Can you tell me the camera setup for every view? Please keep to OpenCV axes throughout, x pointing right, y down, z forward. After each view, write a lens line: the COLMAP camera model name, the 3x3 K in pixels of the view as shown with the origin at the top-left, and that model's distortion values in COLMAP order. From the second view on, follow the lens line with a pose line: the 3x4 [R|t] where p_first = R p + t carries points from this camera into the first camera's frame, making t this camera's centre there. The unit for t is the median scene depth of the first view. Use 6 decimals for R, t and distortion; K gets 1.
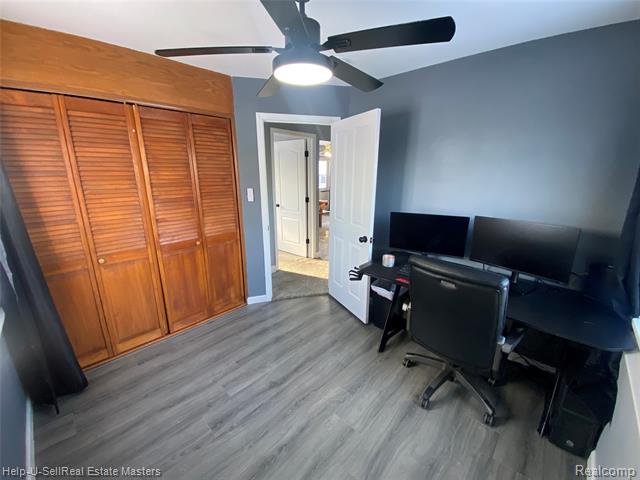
lens RADIAL K [[256.3, 0, 317.4], [0, 256.3, 238.9], [0, 0, 1]] dist [0.022566, -0.021498]
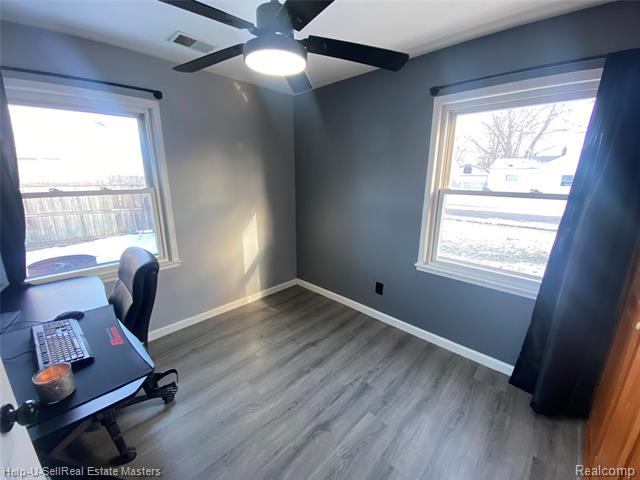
lens RADIAL K [[256.3, 0, 317.4], [0, 256.3, 238.9], [0, 0, 1]] dist [0.022566, -0.021498]
pose [[-0.999968, -0.007407, -0.003166, -0.150194], [-0.008018, 0.877305, 0.479867, -0.374164], [-0.000776, 0.479877, -0.877336, 1.544909]]
